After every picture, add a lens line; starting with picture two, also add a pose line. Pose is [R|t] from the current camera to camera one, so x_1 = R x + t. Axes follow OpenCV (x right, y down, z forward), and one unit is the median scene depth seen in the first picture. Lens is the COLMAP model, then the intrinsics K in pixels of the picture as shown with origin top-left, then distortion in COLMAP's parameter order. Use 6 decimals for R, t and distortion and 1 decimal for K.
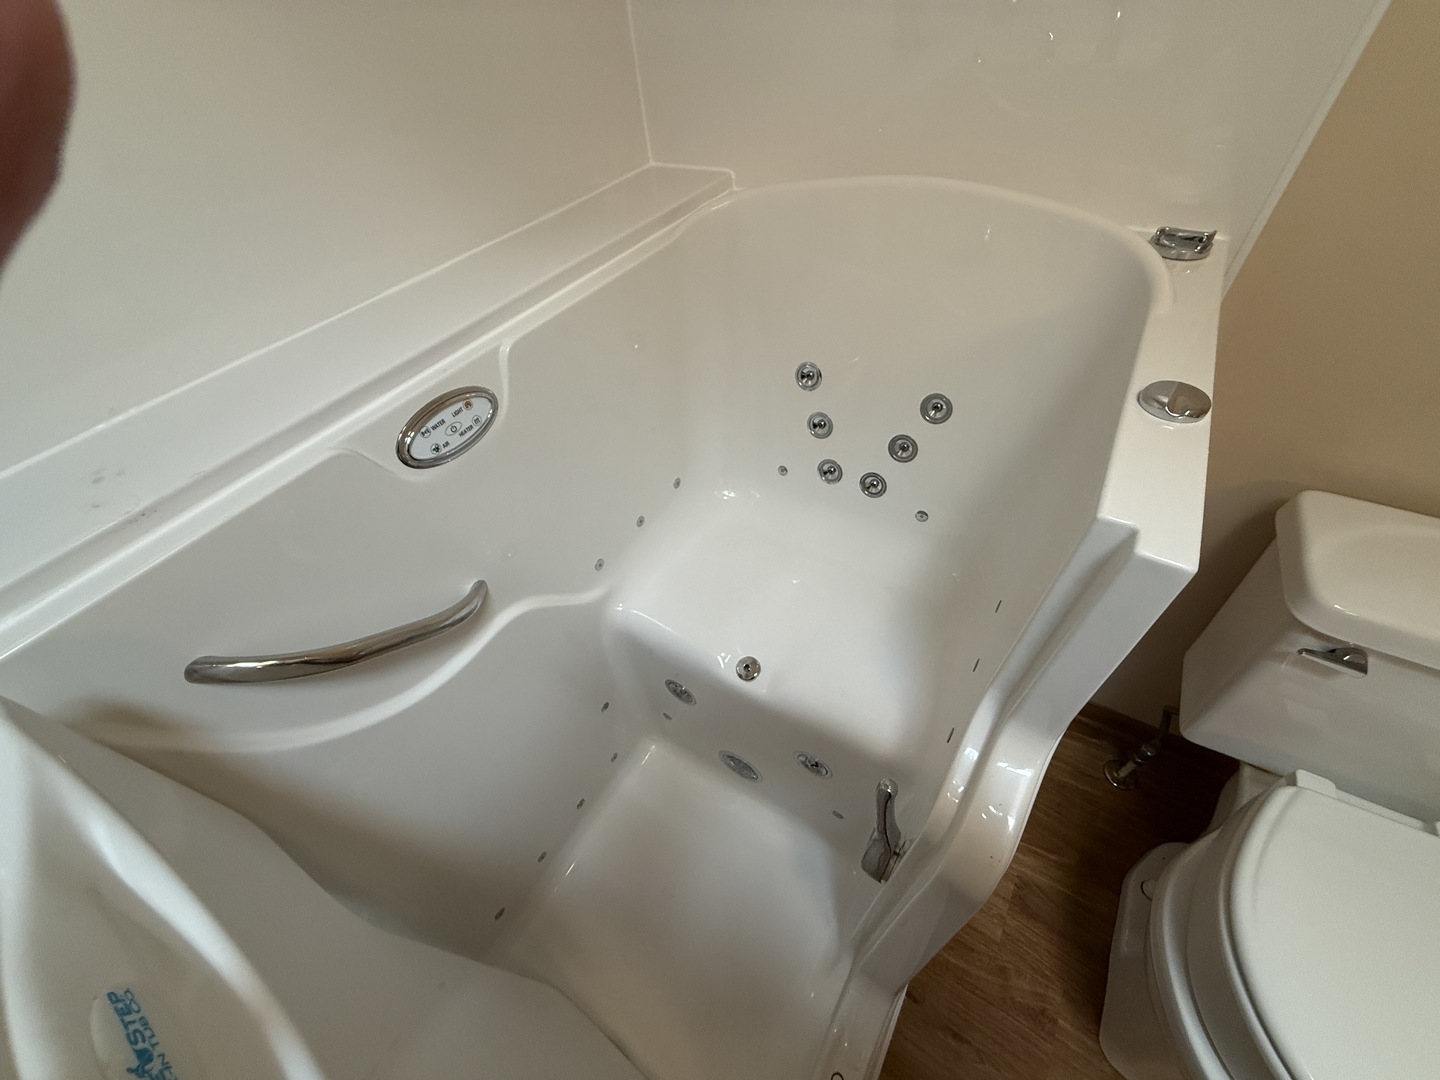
lens RADIAL K [[575.1, 0, 719.0], [0, 575.1, 570.2], [0, 0, 1]] dist [0.001042, 0.001223]
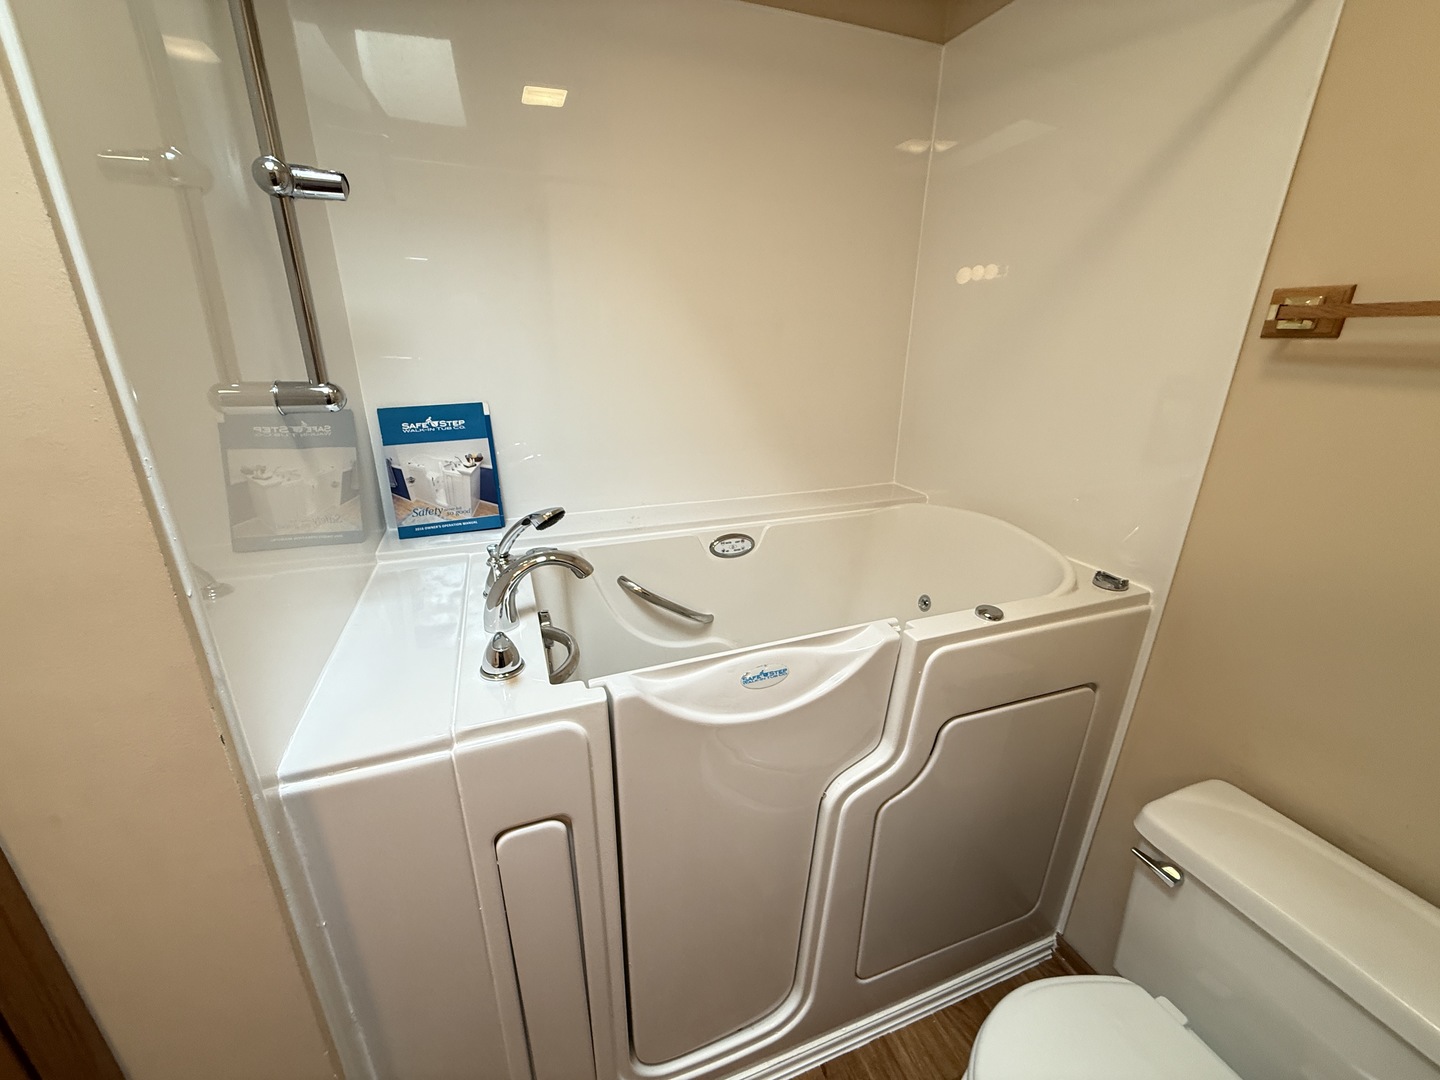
lens RADIAL K [[575.1, 0, 712.4], [0, 575.1, 540.4], [0, 0, 1]] dist [0.001042, 0.001223]
pose [[0.783895, 0.278420, -0.554969, 0.815586], [-0.500052, 0.812927, -0.298492, 0.502200], [0.368043, 0.511500, 0.776474, -0.948620]]
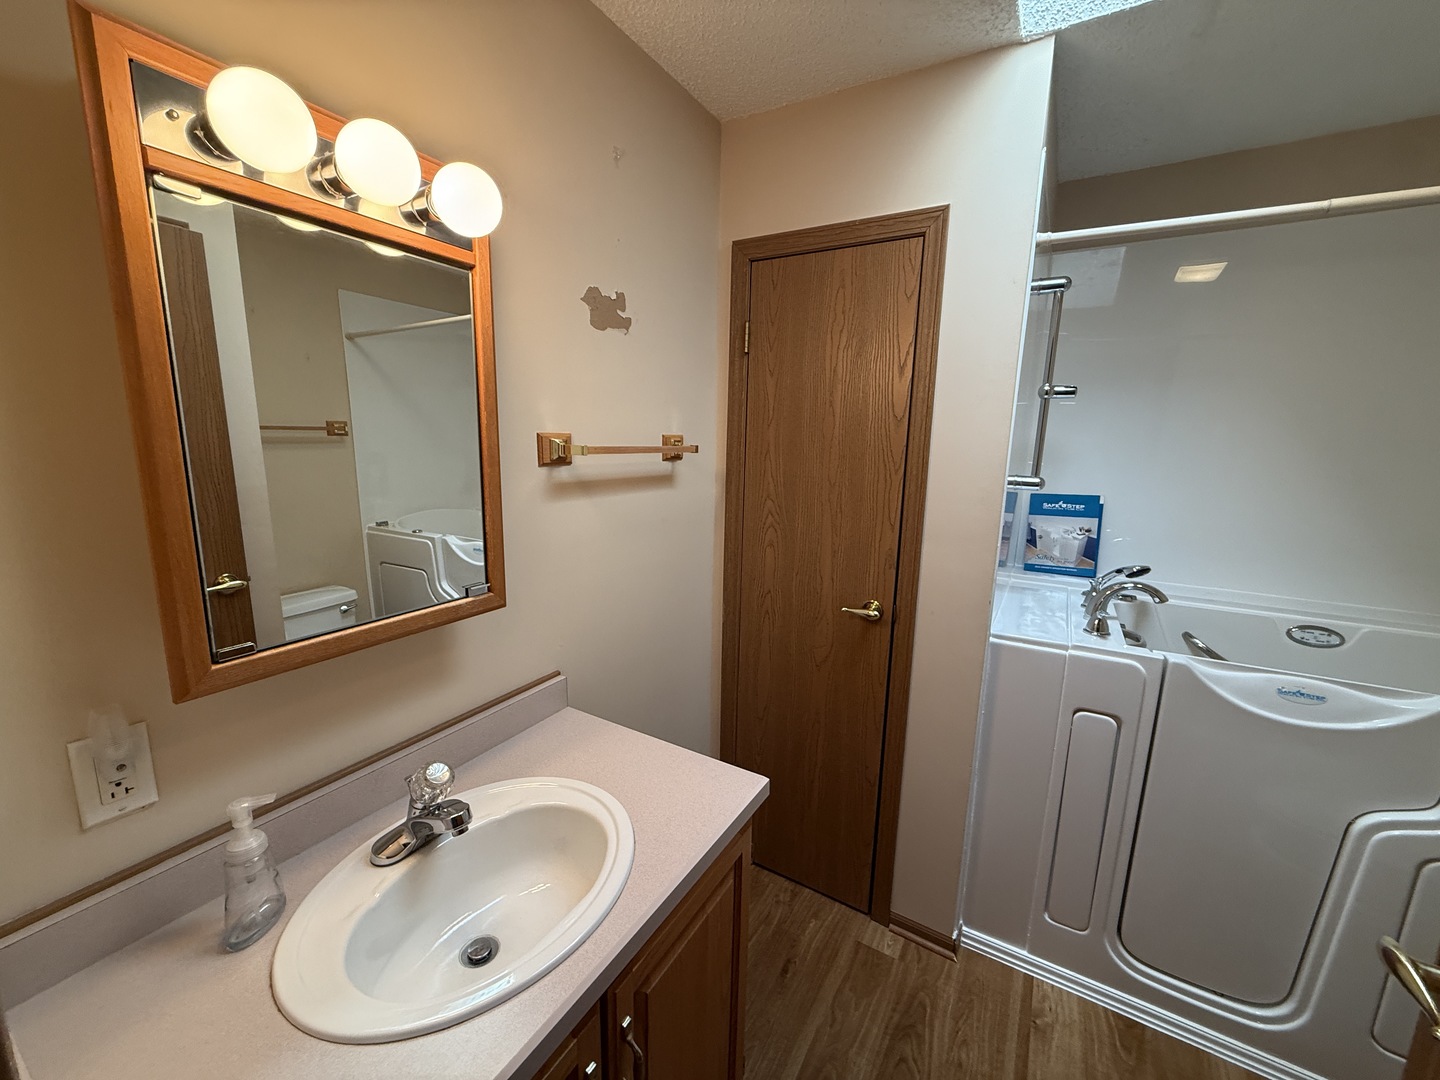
lens RADIAL K [[575.1, 0, 718.3], [0, 575.1, 533.4], [0, 0, 1]] dist [0.001042, 0.001223]
pose [[0.015343, 0.244799, -0.969453, 2.066201], [-0.757674, 0.635517, 0.148484, 1.203406], [0.652452, 0.732251, 0.195229, -1.804692]]
